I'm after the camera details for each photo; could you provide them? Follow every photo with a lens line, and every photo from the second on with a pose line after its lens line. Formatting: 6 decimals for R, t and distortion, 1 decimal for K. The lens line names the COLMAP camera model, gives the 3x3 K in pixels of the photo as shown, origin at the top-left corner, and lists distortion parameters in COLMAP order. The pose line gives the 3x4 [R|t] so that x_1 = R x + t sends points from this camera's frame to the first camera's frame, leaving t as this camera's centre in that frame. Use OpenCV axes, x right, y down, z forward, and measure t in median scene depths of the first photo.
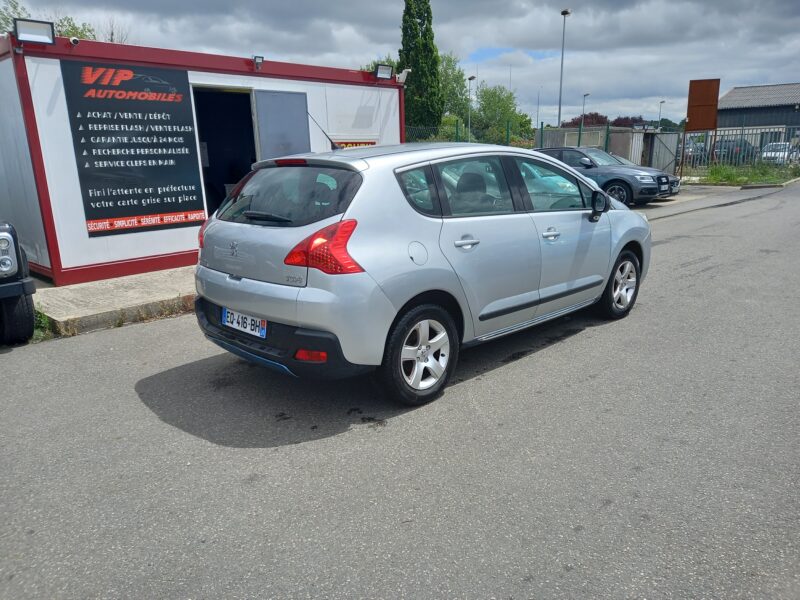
lens RADIAL K [[587.0, 0, 404.7], [0, 587.0, 300.6], [0, 0, 1]] dist [0.070554, -0.065779]
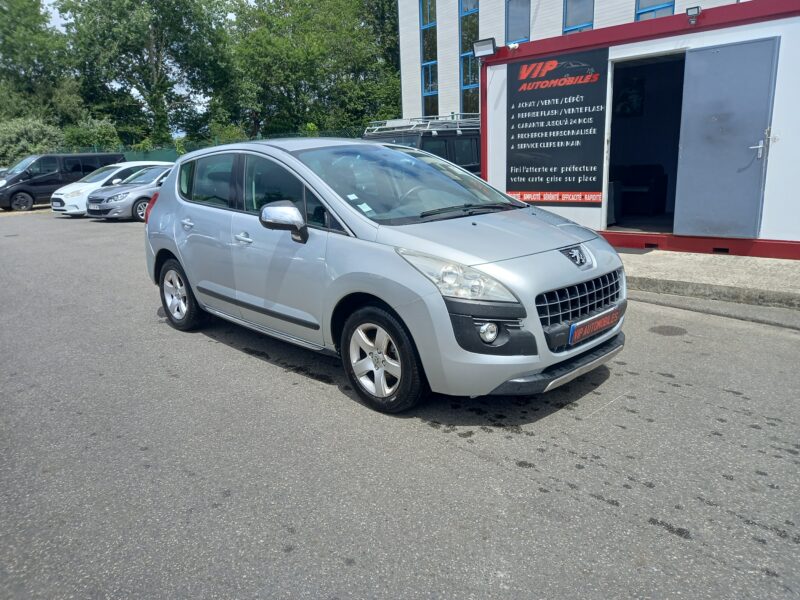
lens RADIAL K [[587.0, 0, 402.1], [0, 587.0, 300.5], [0, 0, 1]] dist [0.070554, -0.065779]
pose [[0.006013, 0.267152, -0.963636, 0.700055], [-0.203972, 0.943721, 0.260358, -0.186842], [0.978958, 0.194989, 0.060167, 0.715720]]
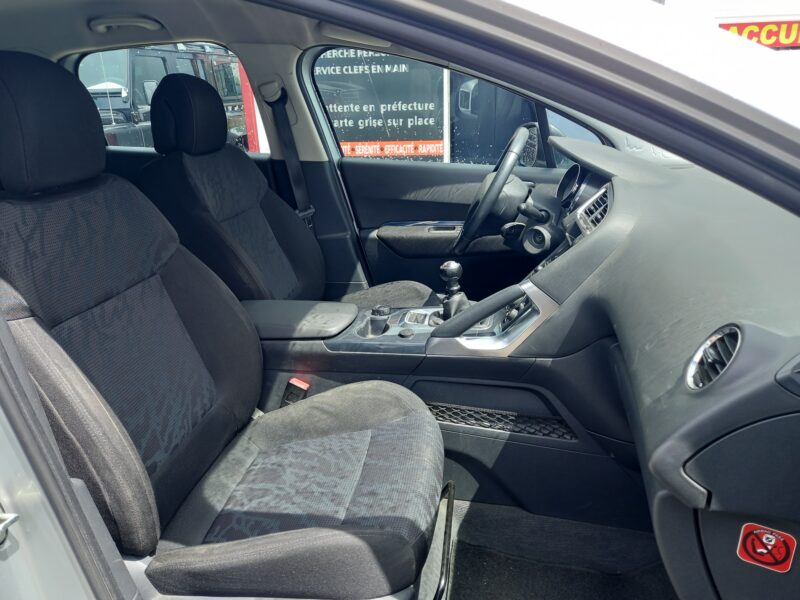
lens RADIAL K [[587.0, 0, 405.2], [0, 587.0, 304.4], [0, 0, 1]] dist [0.070554, -0.065779]
pose [[0.571074, 0.299075, -0.764479, 0.244387], [-0.188626, 0.954160, 0.232375, -0.132746], [0.798933, 0.011498, 0.601310, 0.598606]]
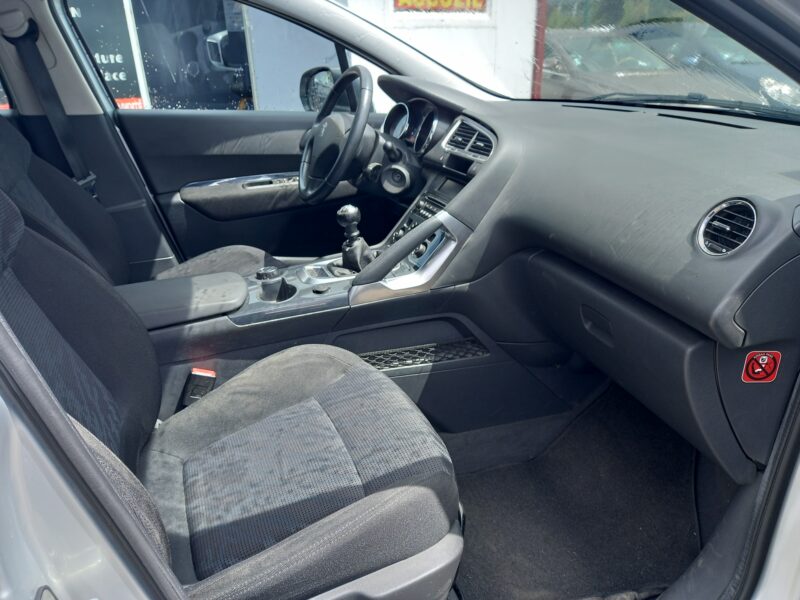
lens RADIAL K [[587.0, 0, 407.3], [0, 587.0, 308.7], [0, 0, 1]] dist [0.070554, -0.065779]
pose [[0.913441, 0.184232, -0.362884, 0.190888], [-0.109993, 0.970243, 0.215711, -0.114773], [0.391826, -0.157124, 0.906523, 0.562071]]
